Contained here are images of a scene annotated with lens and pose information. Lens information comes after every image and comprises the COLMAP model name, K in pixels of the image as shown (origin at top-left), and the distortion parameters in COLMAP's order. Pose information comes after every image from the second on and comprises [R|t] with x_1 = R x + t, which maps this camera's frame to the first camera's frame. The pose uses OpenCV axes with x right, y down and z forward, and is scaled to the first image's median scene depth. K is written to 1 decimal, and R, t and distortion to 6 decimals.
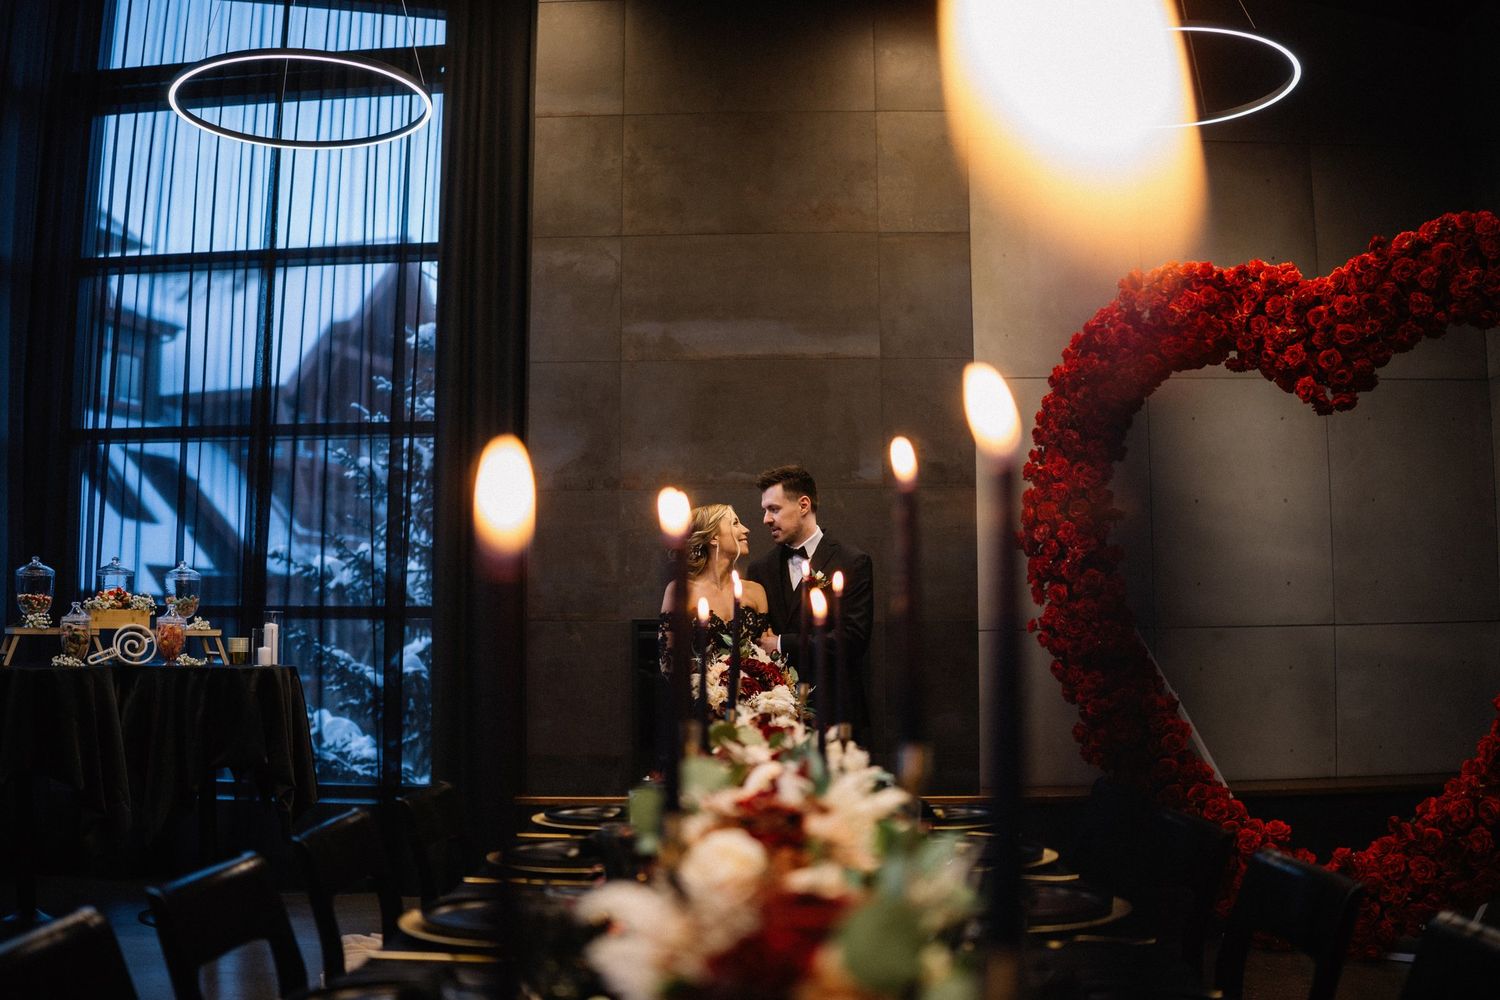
lens RADIAL K [[1433.7, 0, 747.2], [0, 1433.7, 538.3], [0, 0, 1]] dist [-0.234404, 0.085837]
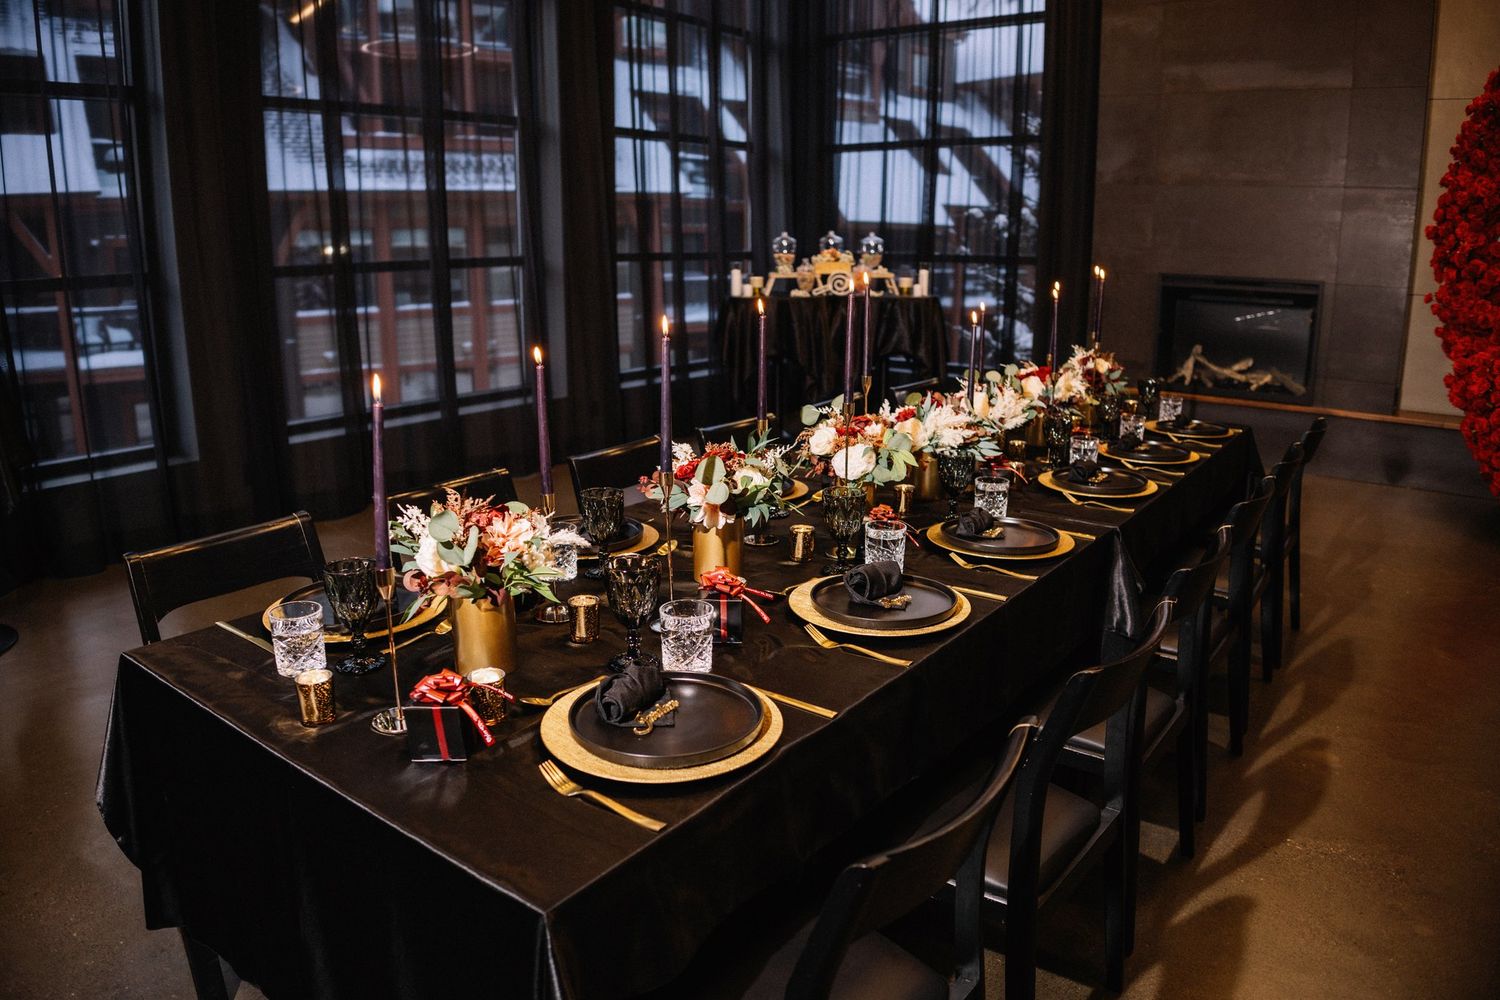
lens RADIAL K [[1013.0, 0, 750.0], [0, 1013.0, 500.0], [0, 0, 1]] dist [-0.161115, 0.040346]
pose [[0.813453, 0.149077, -0.562201, 0.182272], [0.035279, 0.952169, 0.303528, -0.043026], [0.580560, -0.266740, 0.769285, -0.096521]]
